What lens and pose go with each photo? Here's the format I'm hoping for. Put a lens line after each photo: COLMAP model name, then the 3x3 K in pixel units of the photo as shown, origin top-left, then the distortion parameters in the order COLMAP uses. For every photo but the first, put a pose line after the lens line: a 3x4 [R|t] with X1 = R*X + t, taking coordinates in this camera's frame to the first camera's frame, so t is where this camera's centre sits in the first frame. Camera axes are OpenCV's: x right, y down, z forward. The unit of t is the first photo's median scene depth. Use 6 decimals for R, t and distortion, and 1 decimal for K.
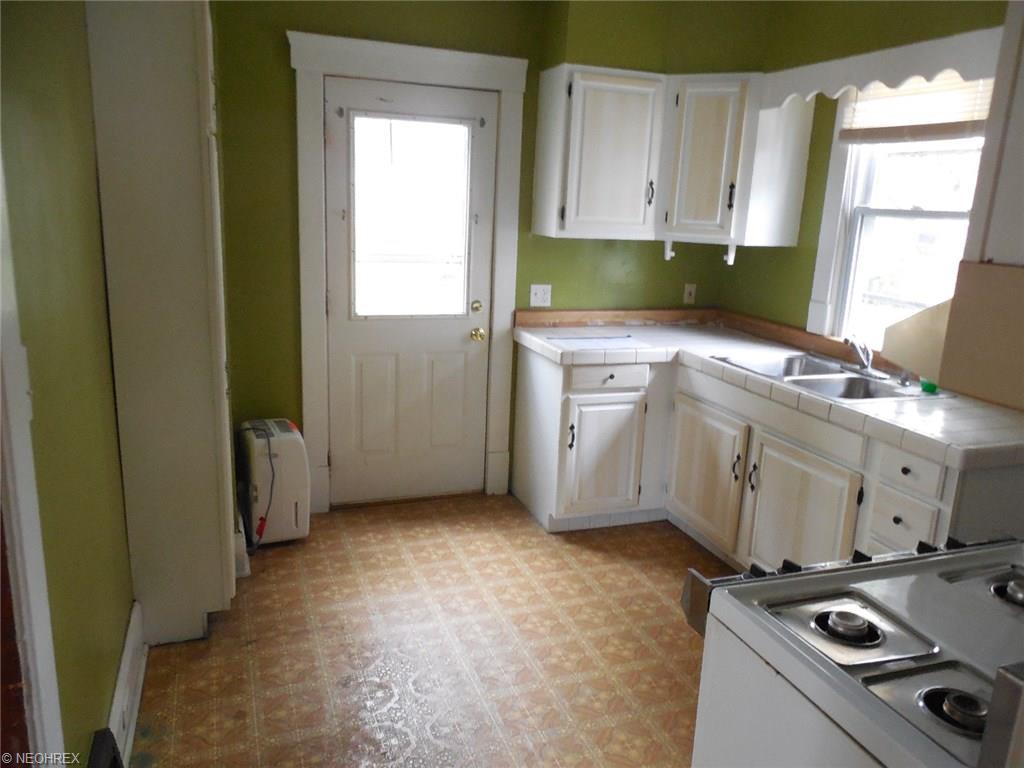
lens RADIAL K [[761.0, 0, 523.3], [0, 761.0, 383.1], [0, 0, 1]] dist [0.002183, 0.007307]
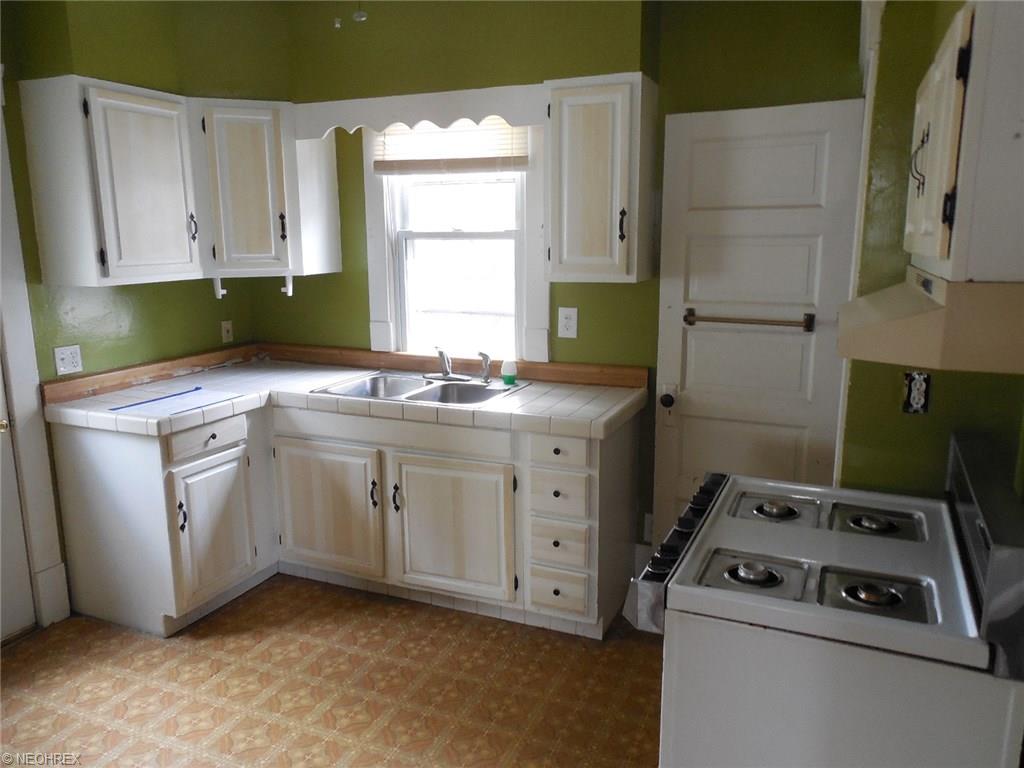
lens RADIAL K [[759.7, 0, 512.0], [0, 759.7, 384.0], [0, 0, 1]] dist [0.005199, 0.000219]
pose [[0.698915, -0.189385, 0.689675, -0.236492], [0.203418, 0.977116, 0.062173, -0.051832], [-0.685667, 0.096839, 0.721445, 0.122567]]
